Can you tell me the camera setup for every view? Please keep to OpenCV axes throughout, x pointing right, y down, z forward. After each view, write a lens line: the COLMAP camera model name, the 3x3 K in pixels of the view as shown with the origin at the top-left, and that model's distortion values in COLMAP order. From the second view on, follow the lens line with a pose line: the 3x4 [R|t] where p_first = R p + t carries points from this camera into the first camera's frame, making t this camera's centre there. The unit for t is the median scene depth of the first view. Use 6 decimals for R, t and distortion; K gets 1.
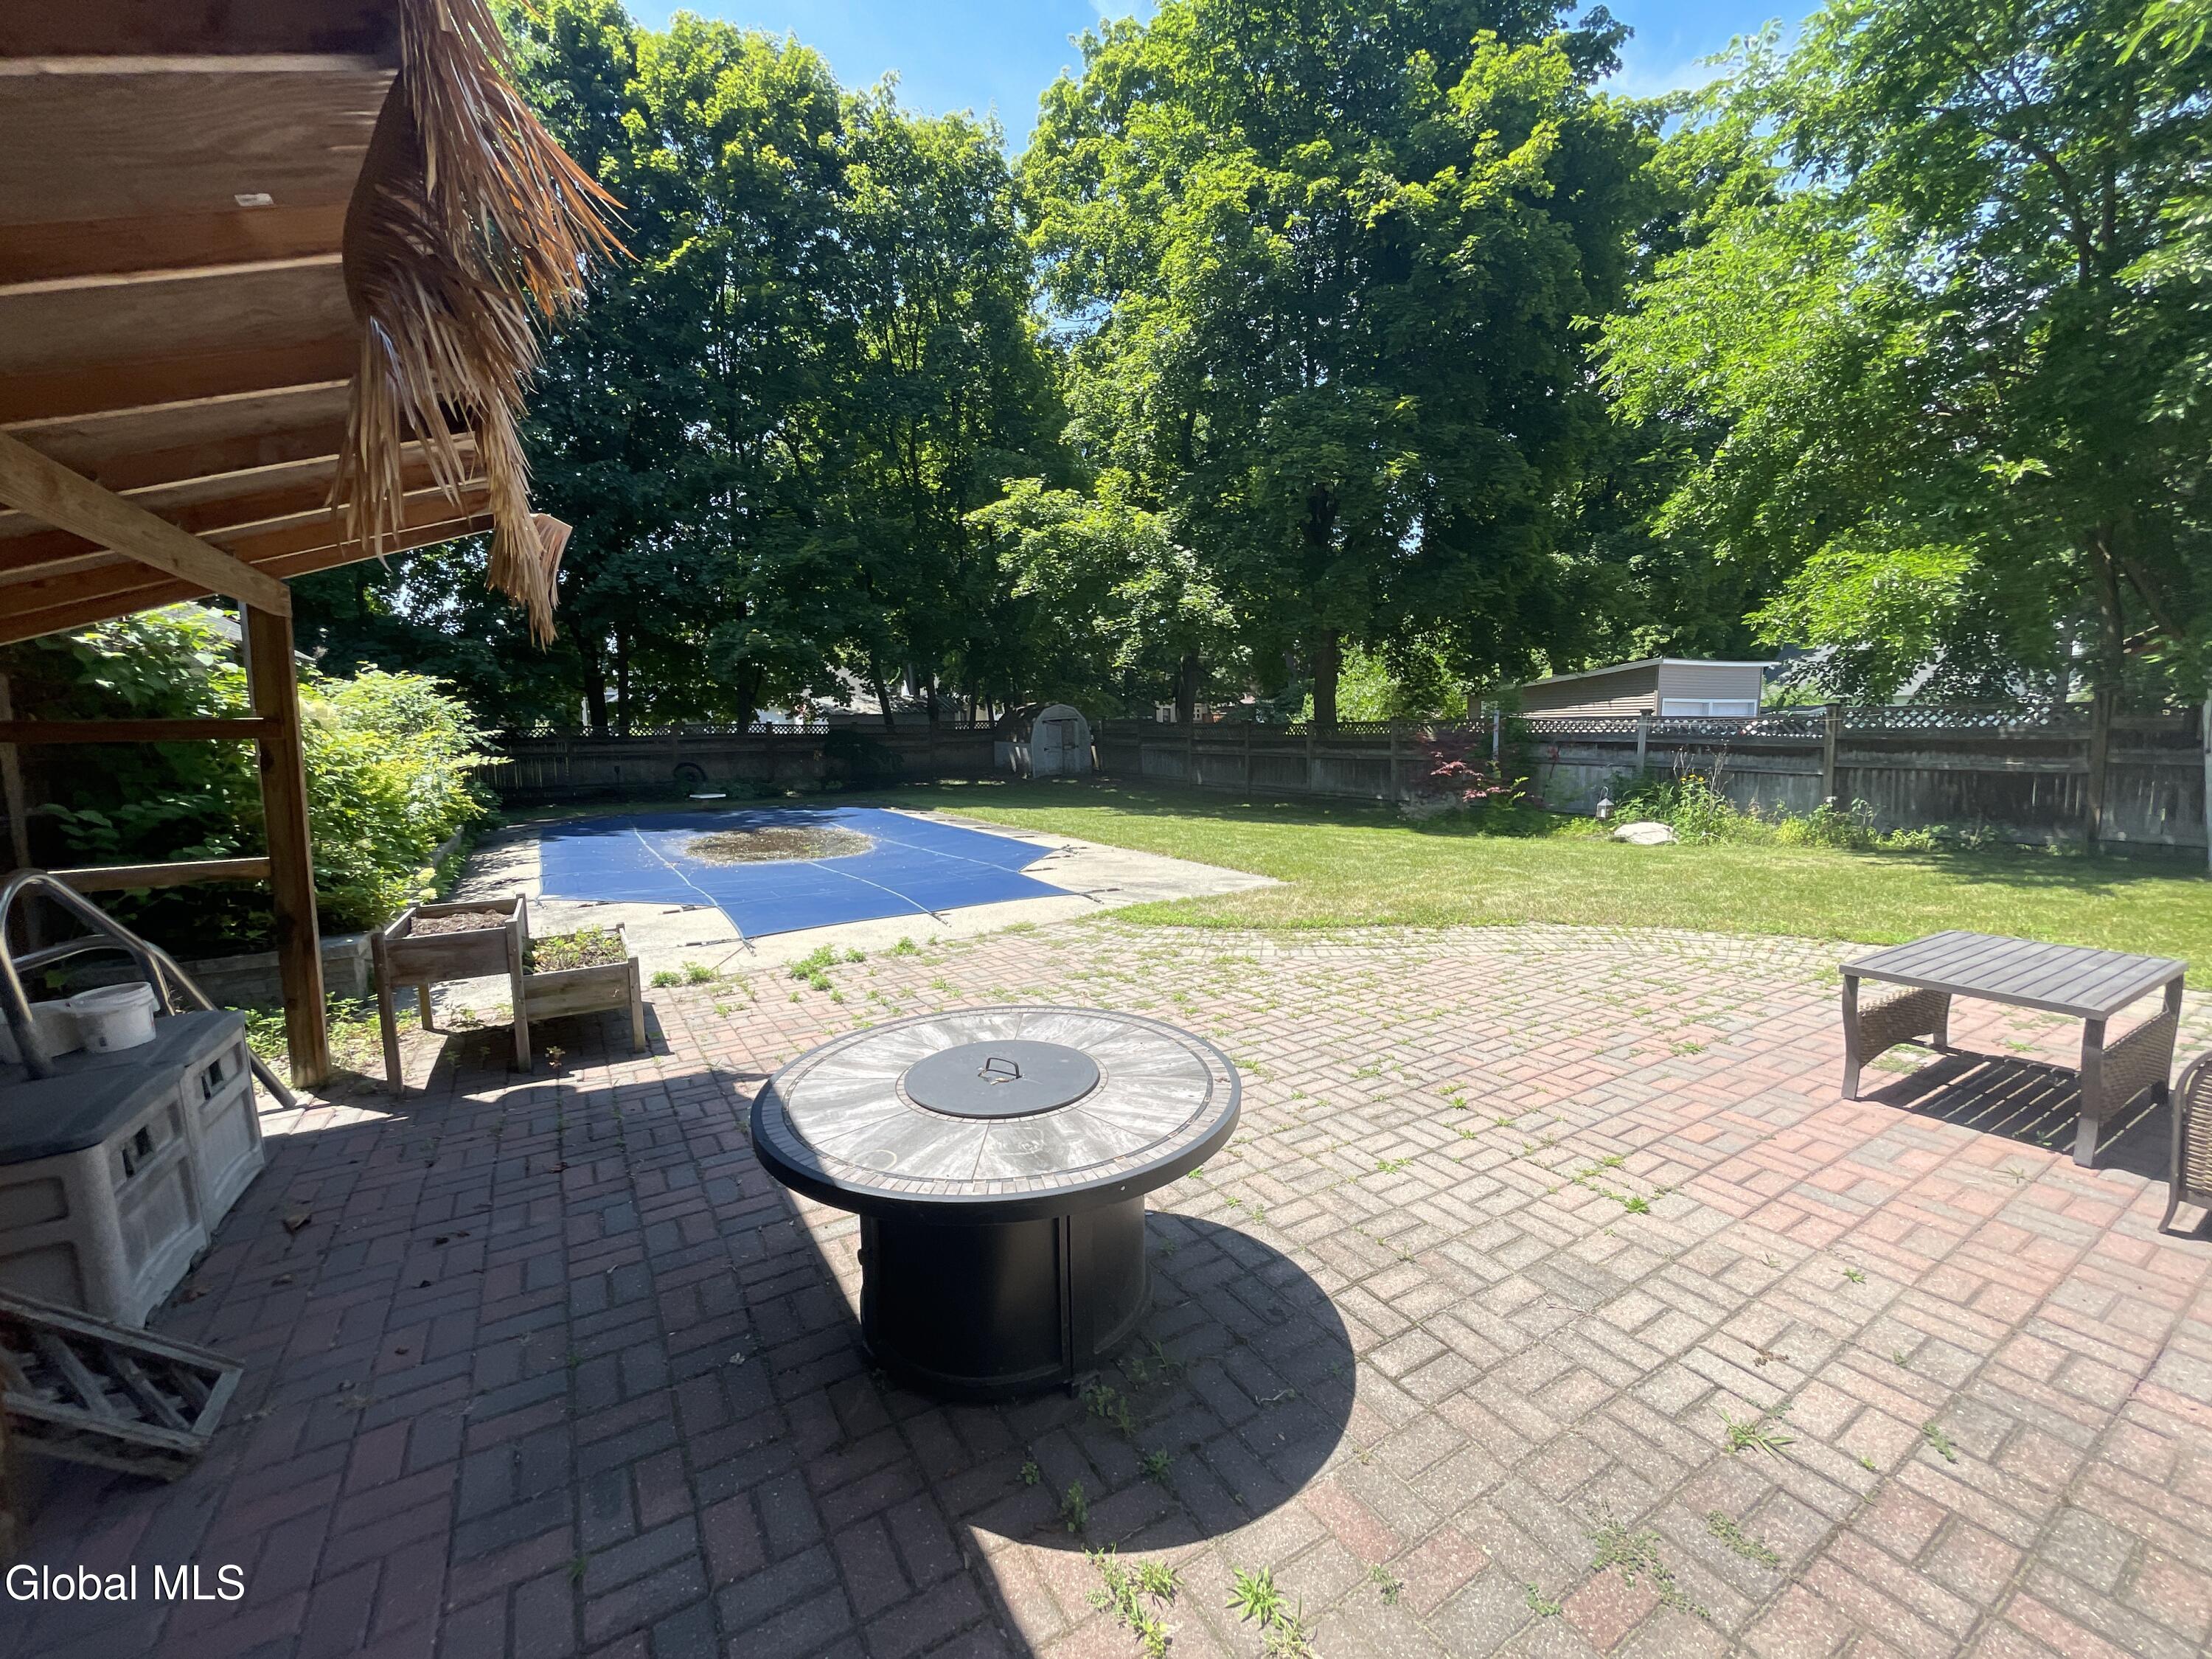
lens RADIAL K [[897.3, 0, 1097.3], [0, 897.3, 826.8], [0, 0, 1]] dist [-0.012227, 0.008384]
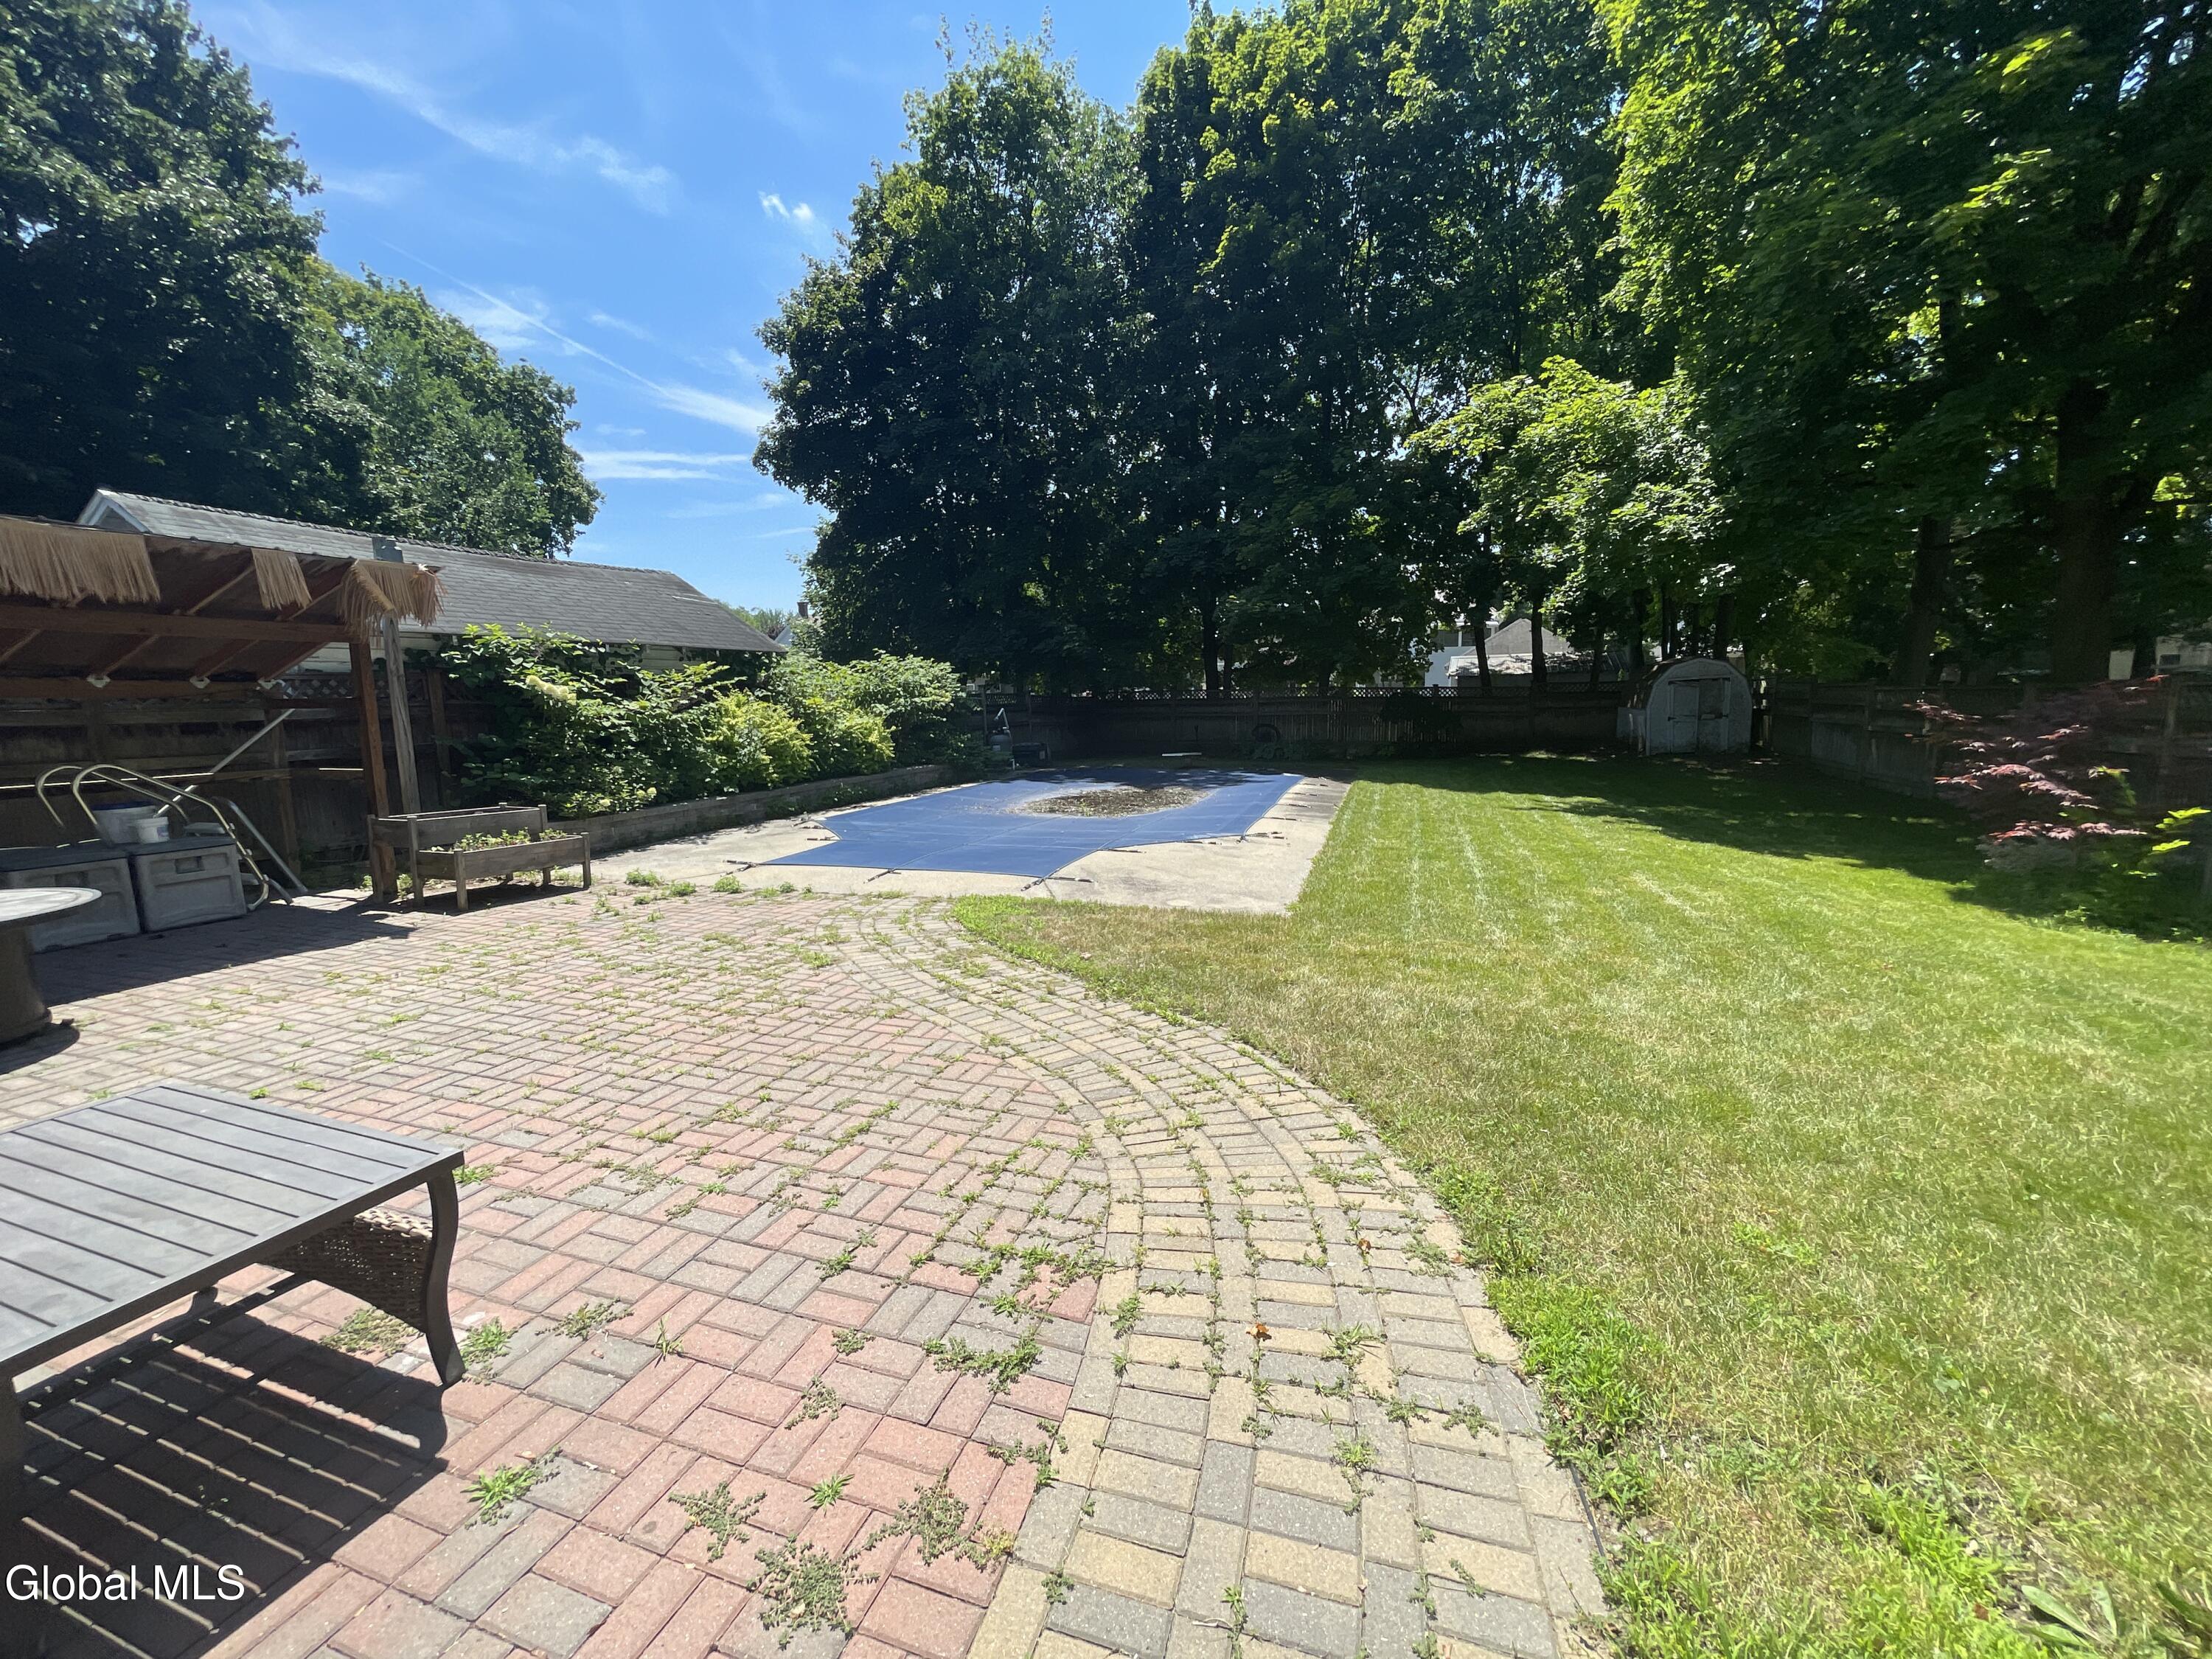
lens RADIAL K [[897.3, 0, 1097.3], [0, 897.3, 826.8], [0, 0, 1]] dist [-0.012227, 0.008384]
pose [[0.641337, 0.116171, -0.758413, 1.066793], [-0.081099, 0.993198, 0.083554, -0.088871], [0.762961, 0.007920, 0.646396, 0.663680]]
